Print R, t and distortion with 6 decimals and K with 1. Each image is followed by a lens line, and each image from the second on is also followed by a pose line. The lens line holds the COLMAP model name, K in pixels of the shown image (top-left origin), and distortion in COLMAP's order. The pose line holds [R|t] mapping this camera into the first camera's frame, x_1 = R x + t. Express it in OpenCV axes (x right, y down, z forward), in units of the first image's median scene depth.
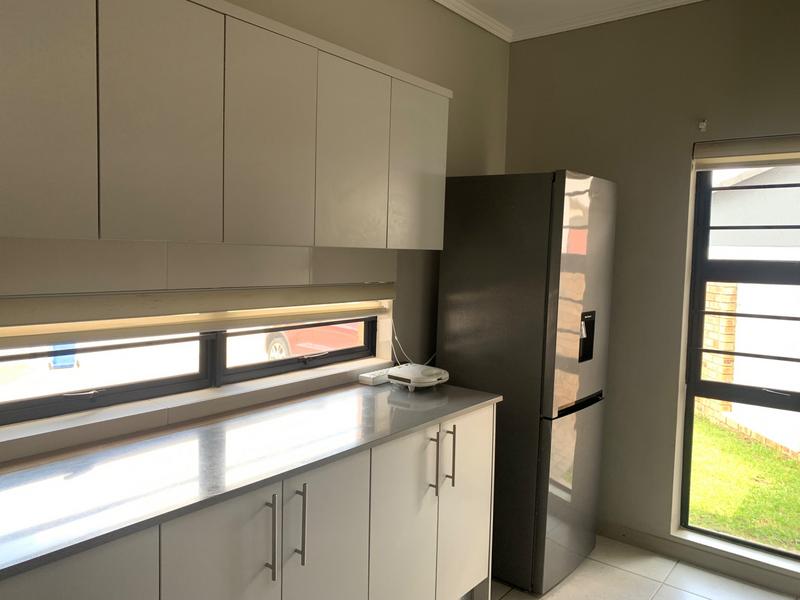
lens RADIAL K [[615.8, 0, 395.6], [0, 615.8, 292.8], [0, 0, 1]] dist [0.061340, -0.072486]
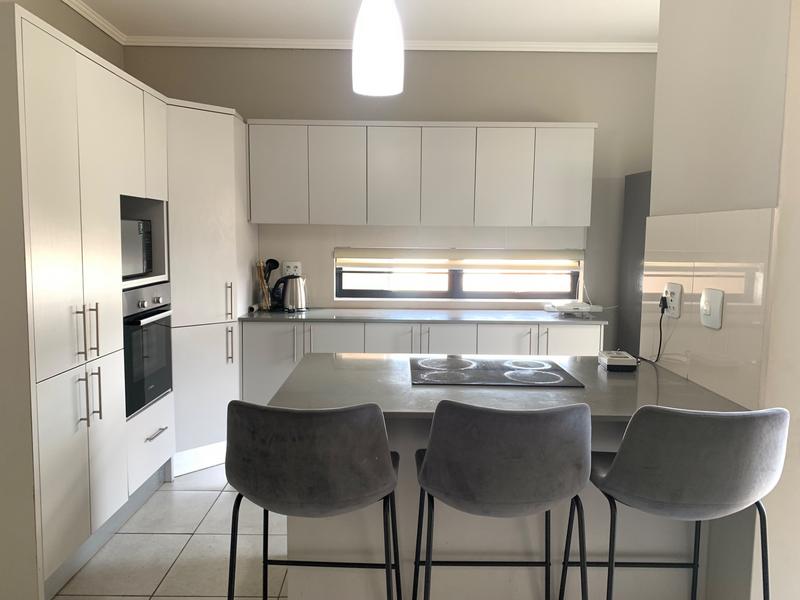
lens RADIAL K [[615.8, 0, 395.6], [0, 615.8, 292.8], [0, 0, 1]] dist [0.061340, -0.072486]
pose [[0.625806, 0.055940, -0.777970, 1.088663], [-0.047905, 0.998298, 0.033248, 0.074761], [0.778506, 0.016462, 0.627421, -0.367421]]
